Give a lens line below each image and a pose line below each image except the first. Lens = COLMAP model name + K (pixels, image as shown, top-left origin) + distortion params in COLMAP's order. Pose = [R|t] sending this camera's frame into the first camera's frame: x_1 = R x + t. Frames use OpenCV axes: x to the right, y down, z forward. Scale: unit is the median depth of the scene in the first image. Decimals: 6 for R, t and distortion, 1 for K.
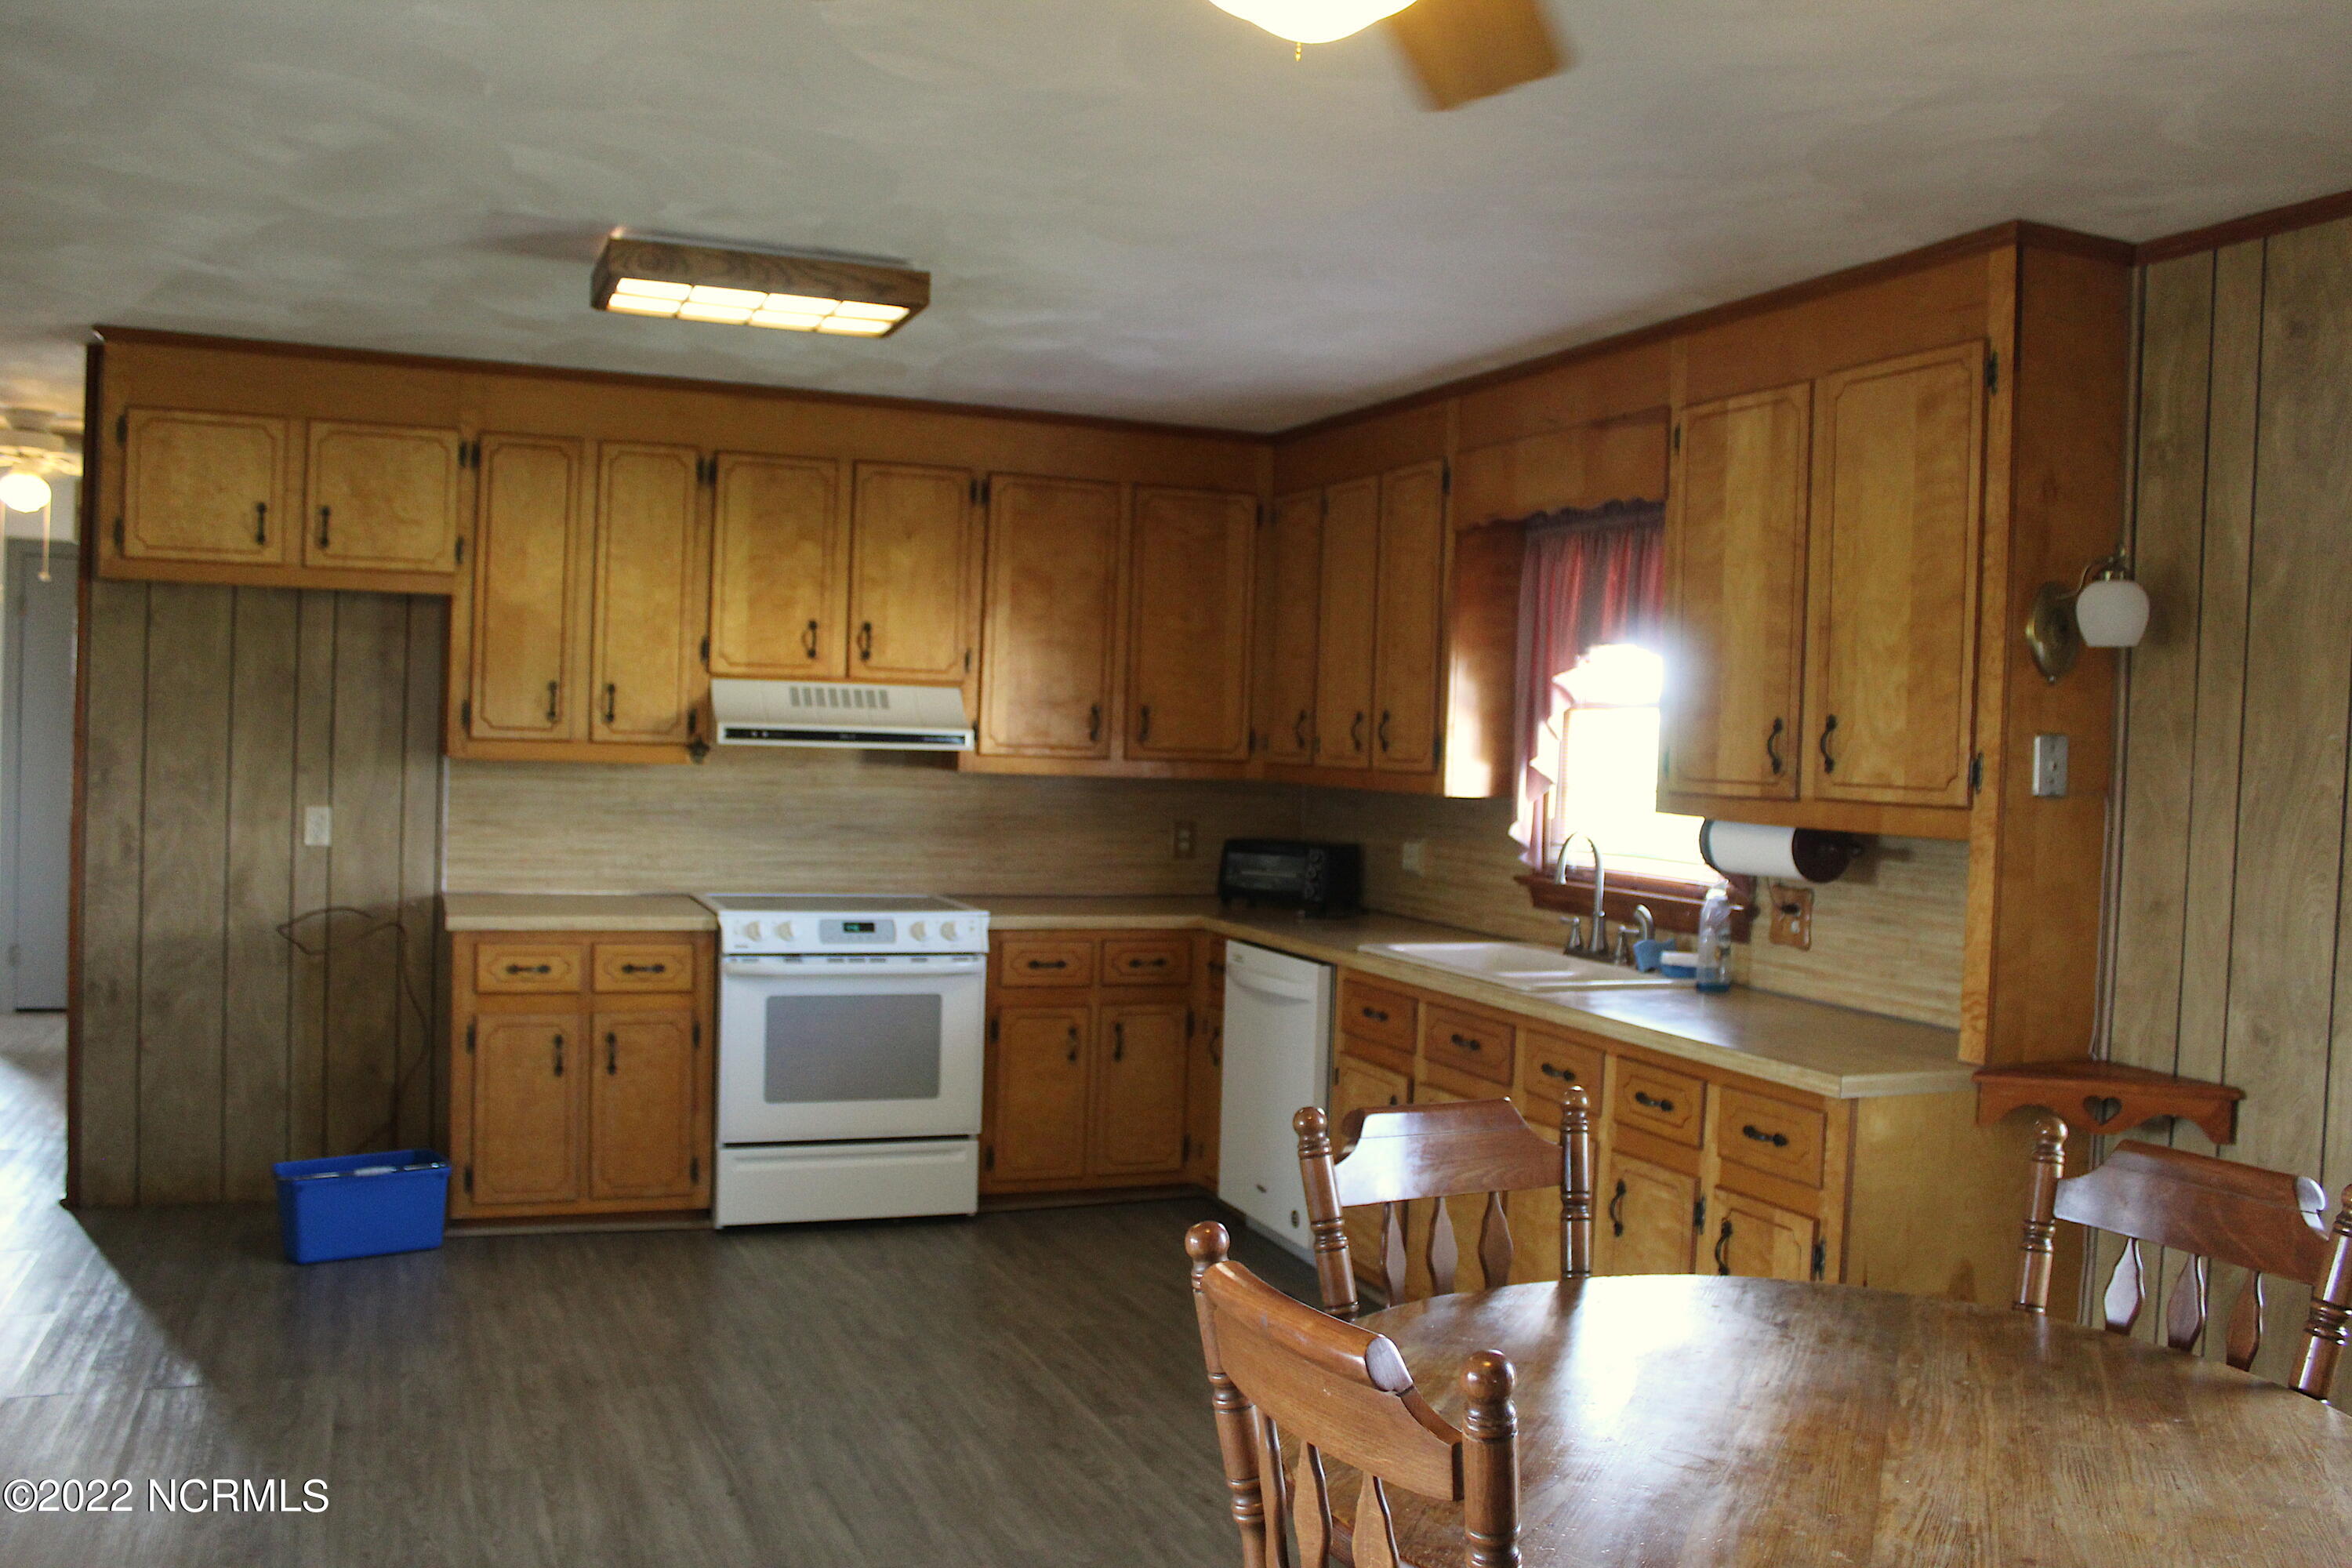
lens RADIAL K [[1943.5, 0, 1182.6], [0, 1943.5, 789.6], [0, 0, 1]] dist [-0.167106, 0.144599]
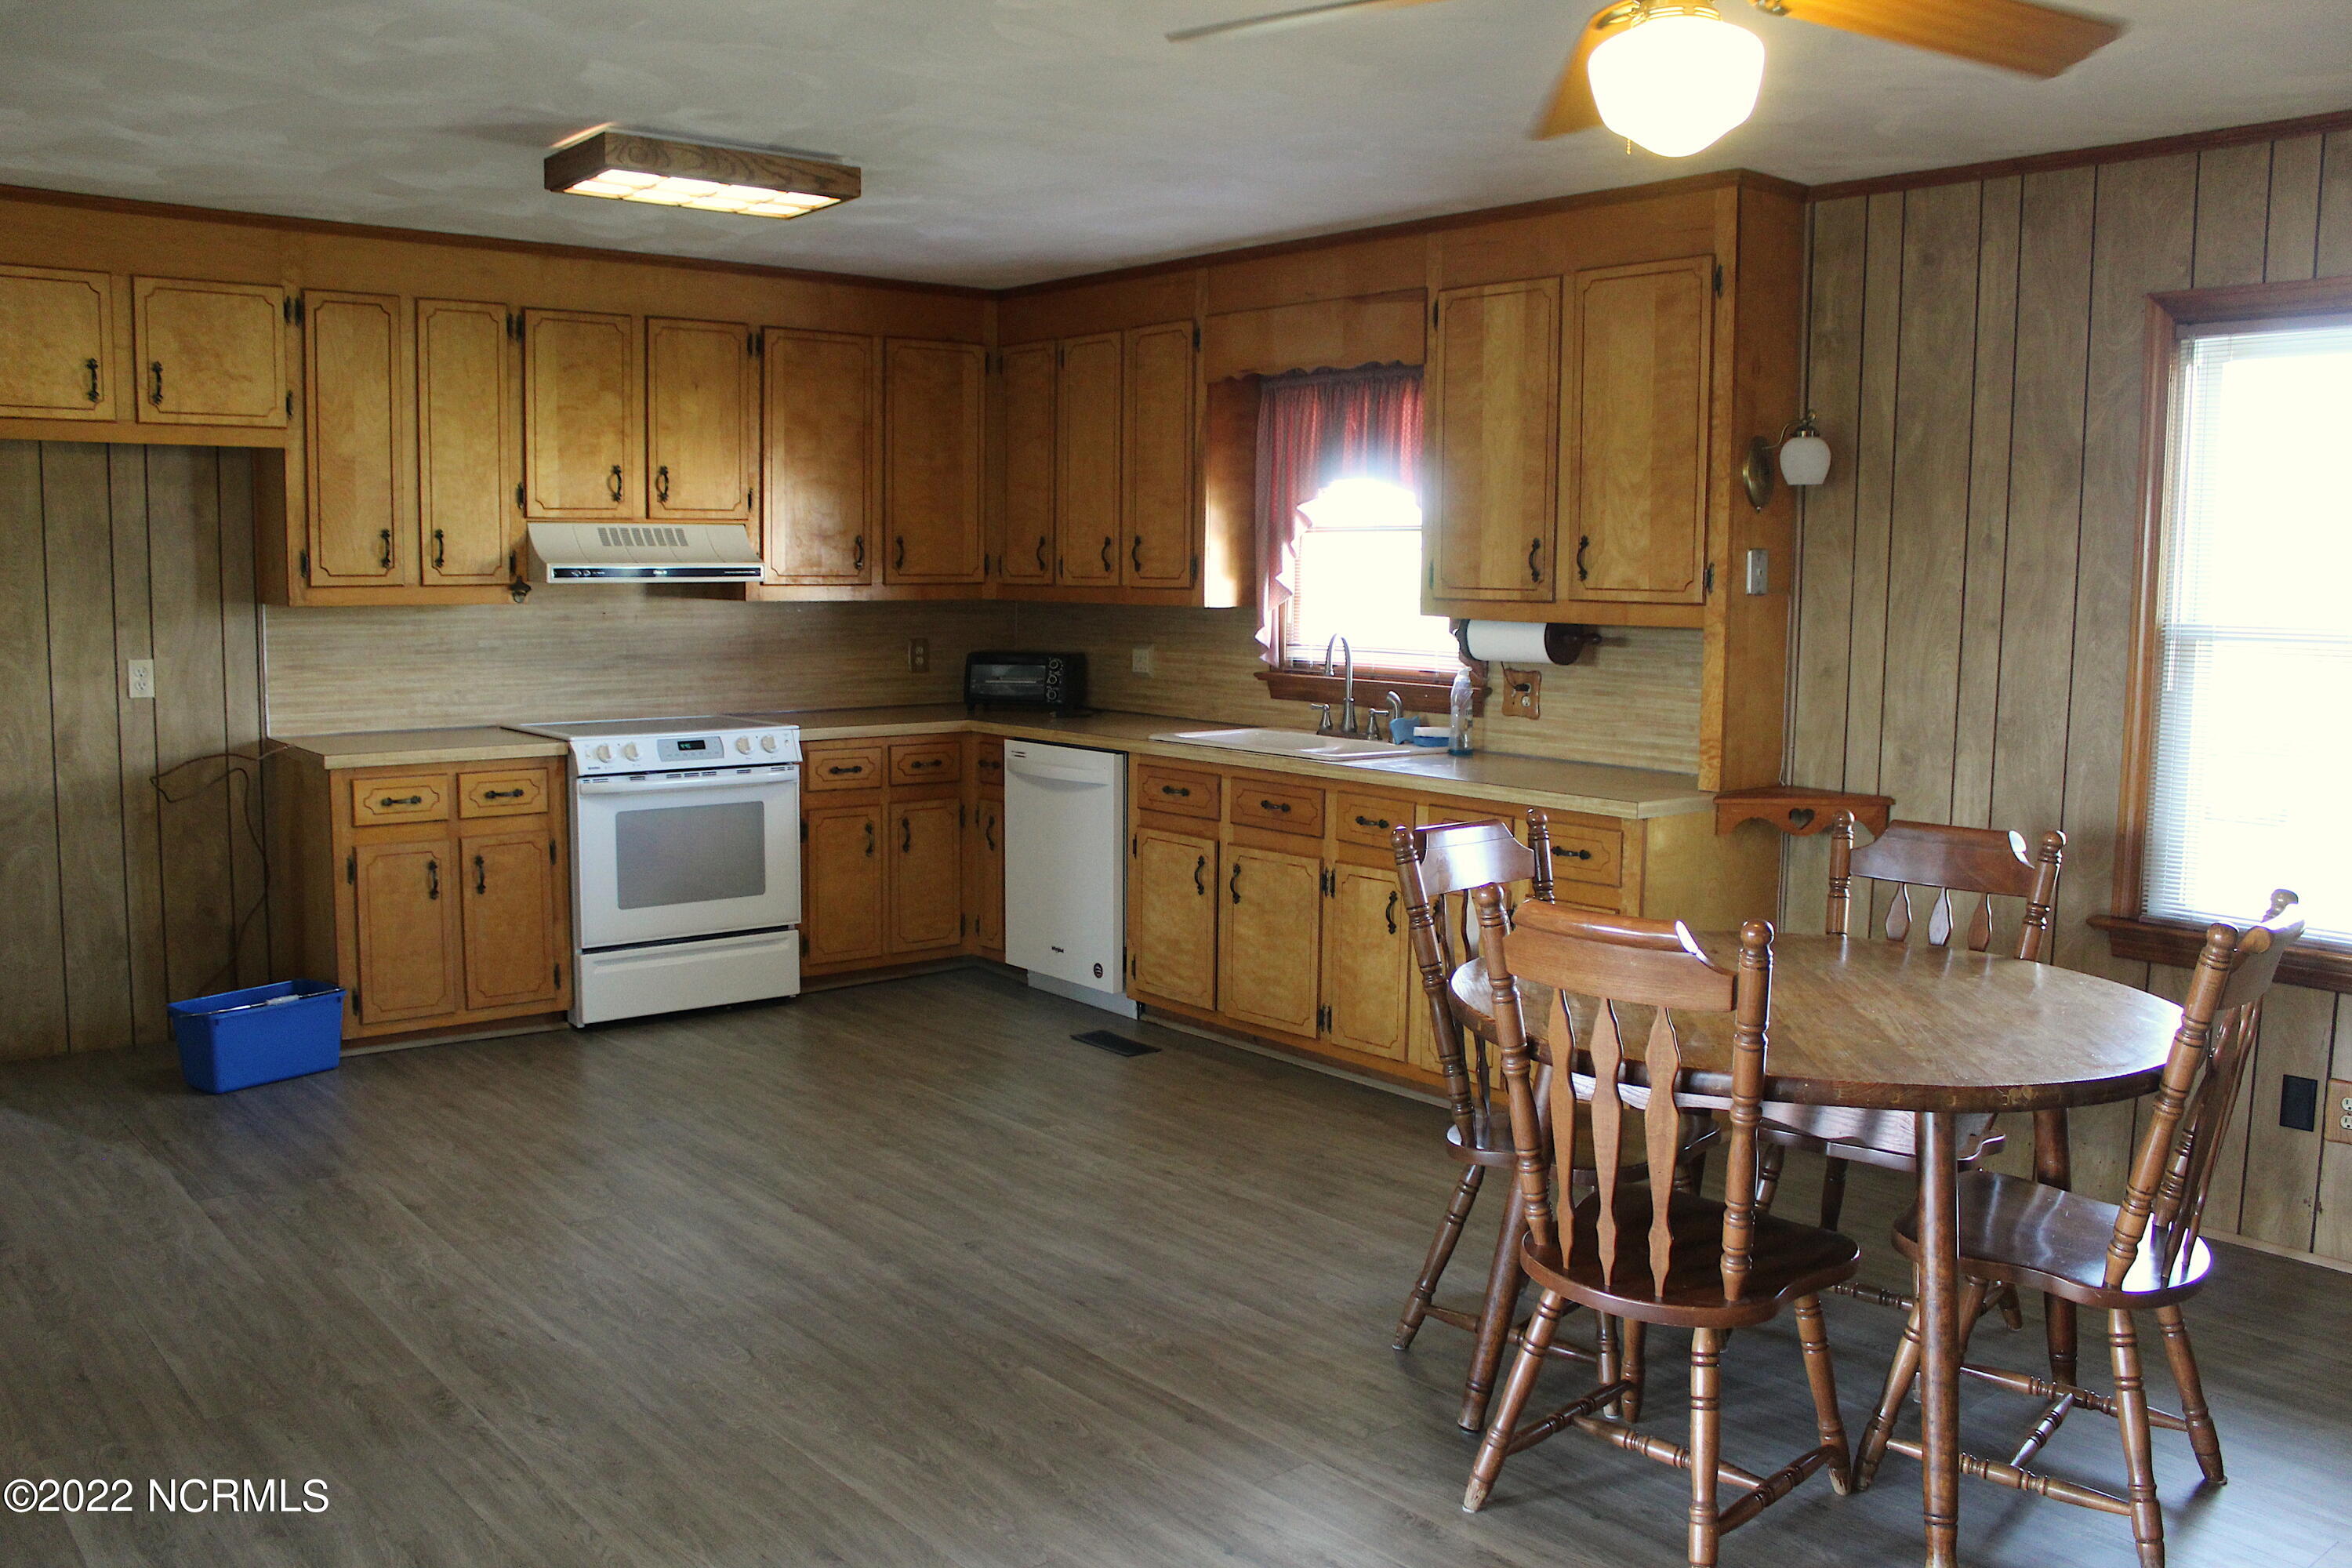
lens RADIAL K [[1943.5, 0, 1182.6], [0, 1943.5, 789.6], [0, 0, 1]] dist [-0.167106, 0.144599]
pose [[0.953446, -0.059274, 0.295681, -0.234485], [0.031032, 0.994572, 0.099313, -0.004175], [-0.299963, -0.085514, 0.950110, -0.135730]]
